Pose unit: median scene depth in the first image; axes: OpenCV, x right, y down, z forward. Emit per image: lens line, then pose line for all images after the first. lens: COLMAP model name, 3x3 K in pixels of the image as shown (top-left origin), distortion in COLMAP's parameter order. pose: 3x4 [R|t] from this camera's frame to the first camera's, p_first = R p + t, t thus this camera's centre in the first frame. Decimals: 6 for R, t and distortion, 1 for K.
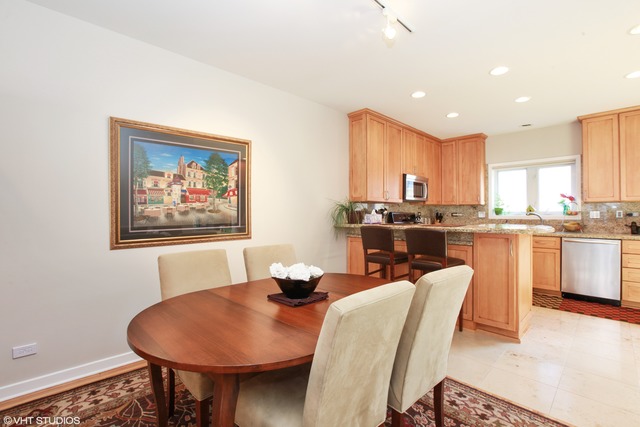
lens RADIAL K [[288.6, 0, 319.8], [0, 288.6, 207.7], [0, 0, 1]] dist [-0.000219, 0.000662]
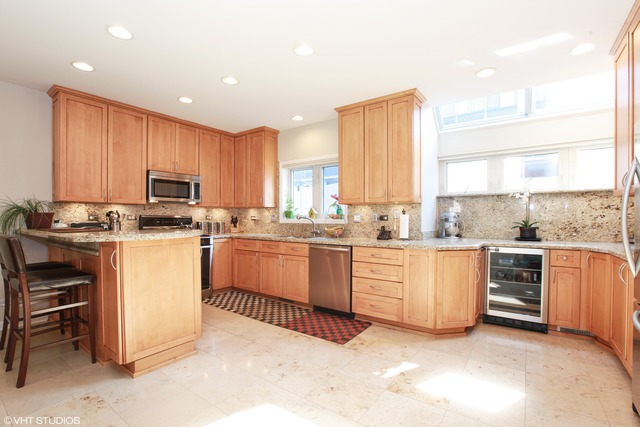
lens RADIAL K [[288.6, 0, 318.7], [0, 288.6, 217.0], [0, 0, 1]] dist [-0.000219, 0.000662]
pose [[0.993636, 0.000819, 0.112633, 0.709397], [-0.002972, 0.999816, 0.018951, 0.003303], [-0.112597, -0.019165, 0.993456, 0.105085]]
